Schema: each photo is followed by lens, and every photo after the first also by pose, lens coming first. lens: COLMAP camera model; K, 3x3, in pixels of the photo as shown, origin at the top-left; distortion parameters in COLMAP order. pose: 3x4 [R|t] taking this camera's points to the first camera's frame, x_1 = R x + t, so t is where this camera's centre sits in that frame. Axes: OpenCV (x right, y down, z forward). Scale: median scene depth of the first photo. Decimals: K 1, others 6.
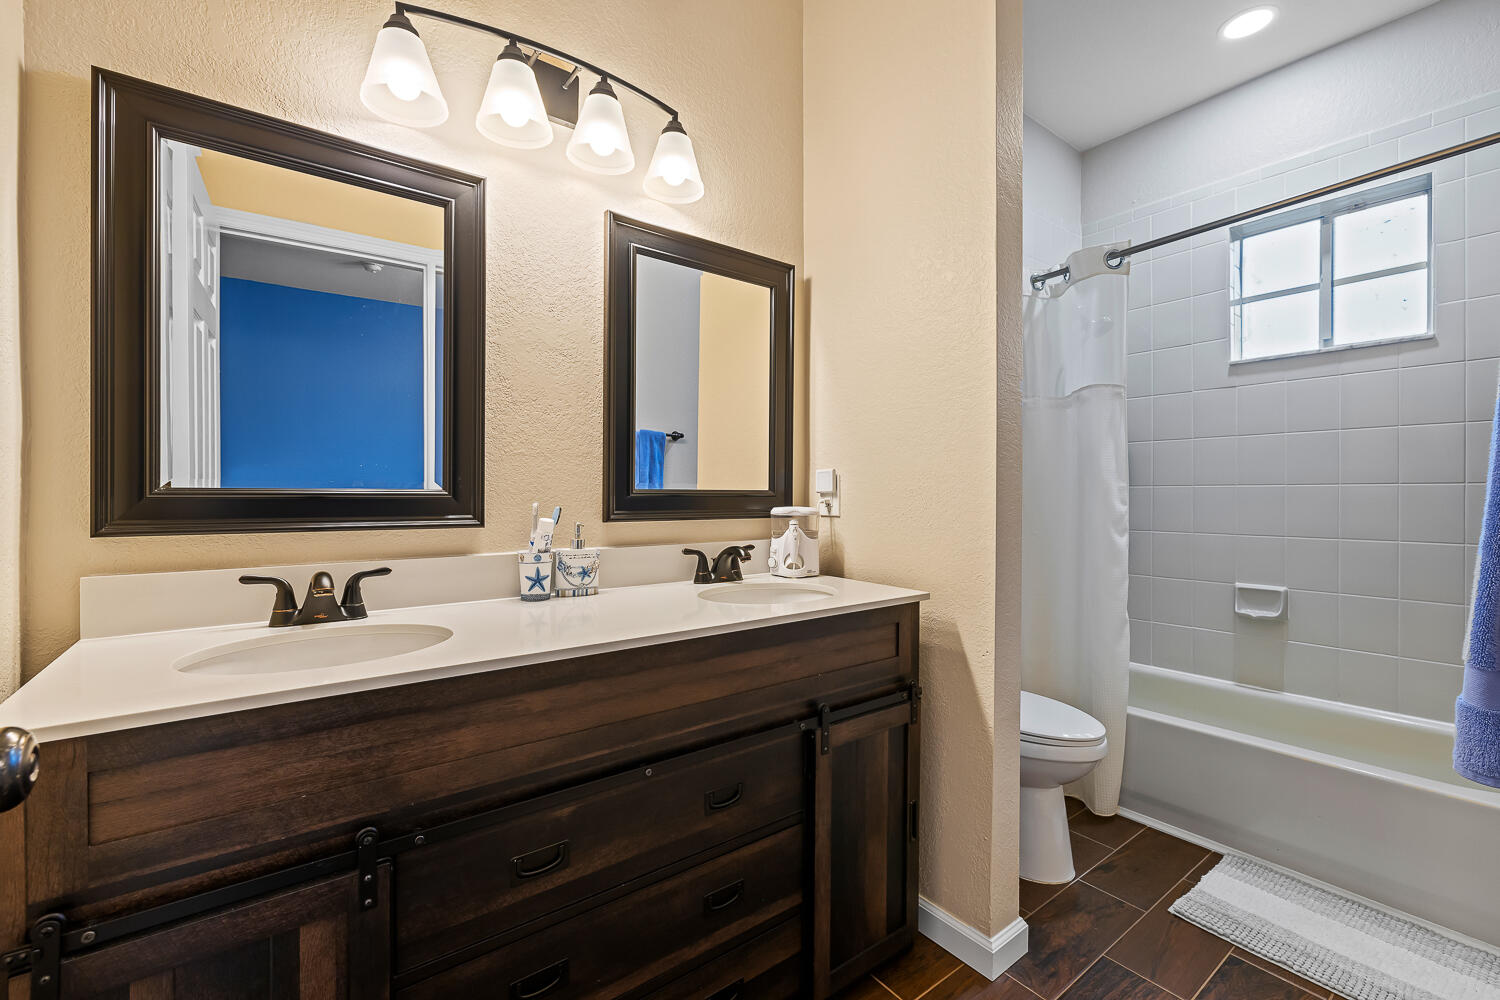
lens RADIAL K [[631.5, 0, 746.0], [0, 631.5, 504.2], [0, 0, 1]] dist [0.000108, -0.000001]
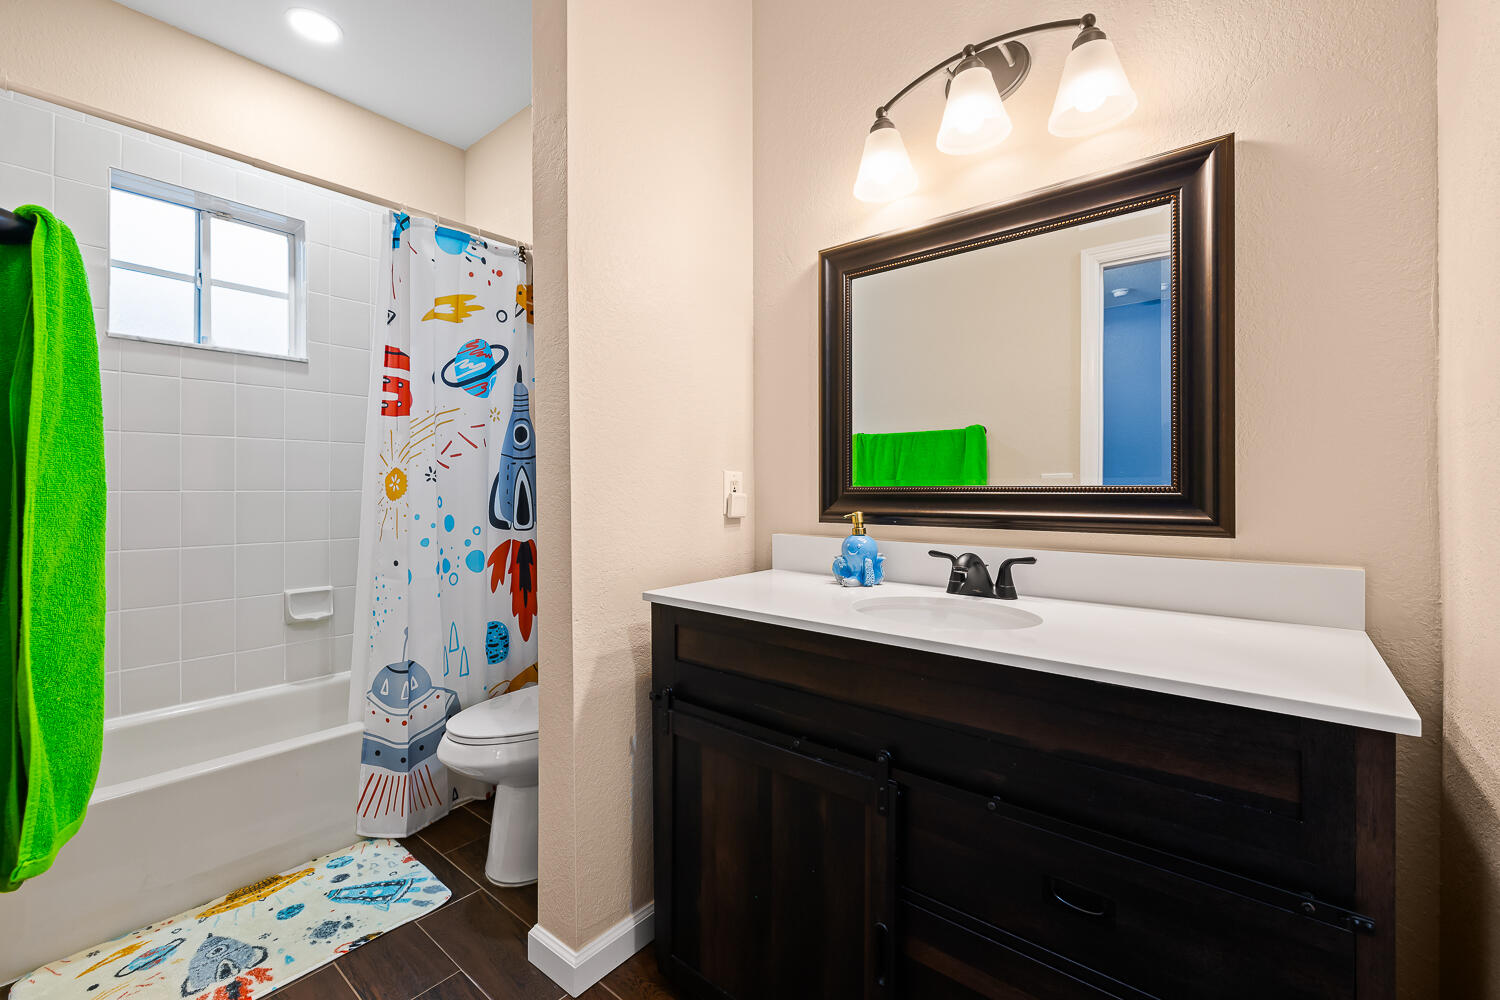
lens RADIAL K [[625.3, 0, 745.5], [0, 625.3, 492.4], [0, 0, 1]] dist [-0.001034, -0.000073]
pose [[-0.234139, -0.011916, 0.972130, -0.319543], [-0.000209, 0.999925, 0.012207, -0.036655], [-0.972203, 0.002655, -0.234124, 0.541643]]
